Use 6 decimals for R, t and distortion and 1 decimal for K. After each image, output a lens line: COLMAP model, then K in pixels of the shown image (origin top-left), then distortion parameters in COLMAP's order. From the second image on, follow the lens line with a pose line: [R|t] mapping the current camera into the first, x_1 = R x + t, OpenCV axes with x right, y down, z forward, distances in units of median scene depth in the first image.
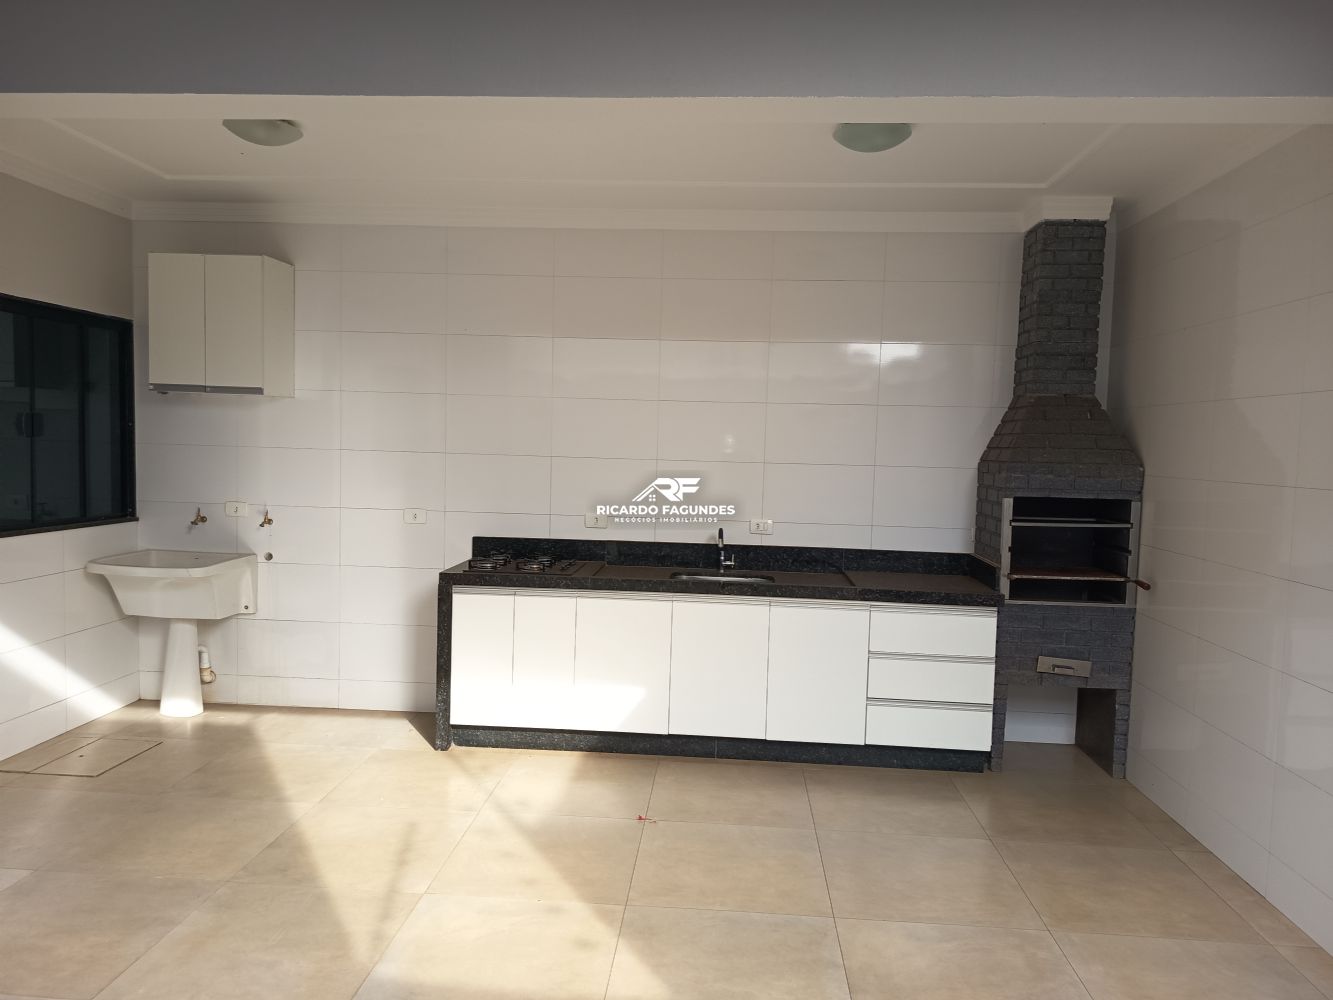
lens RADIAL K [[922.4, 0, 667.2], [0, 922.4, 483.4], [0, 0, 1]] dist [0.056202, -0.068931]
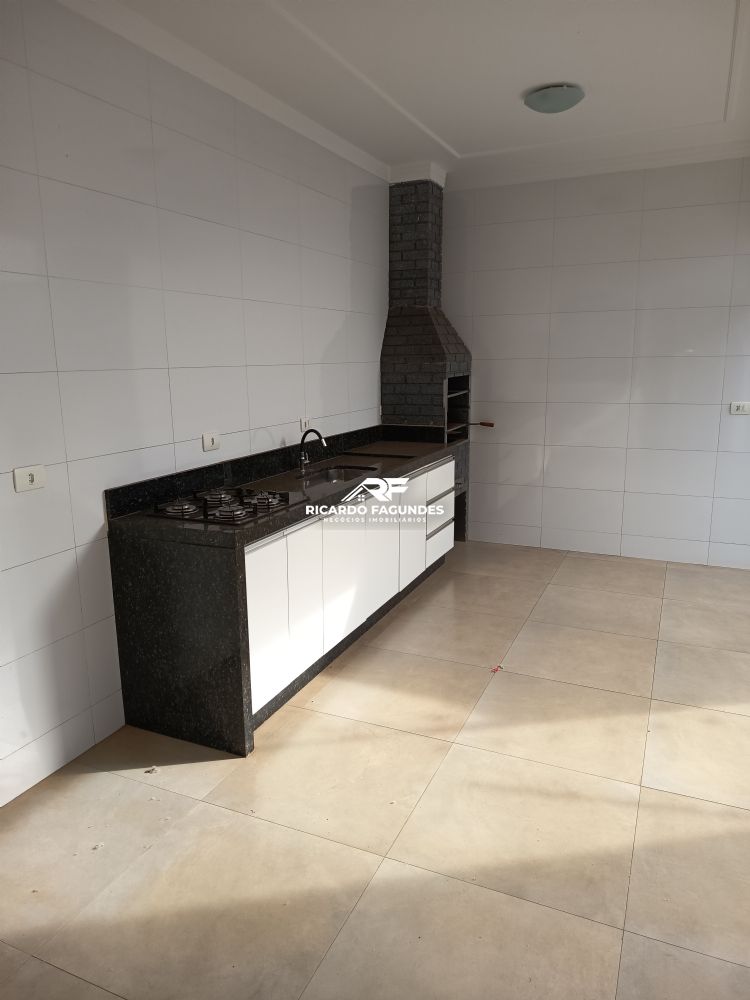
lens RADIAL K [[691.9, 0, 373.3], [0, 691.9, 497.6], [0, 0, 1]] dist [0.056202, -0.068931]
pose [[0.348589, -0.219803, 0.911138, -0.834312], [0.067048, 0.975470, 0.209671, -0.045761], [-0.934875, -0.011999, 0.354776, 0.837719]]
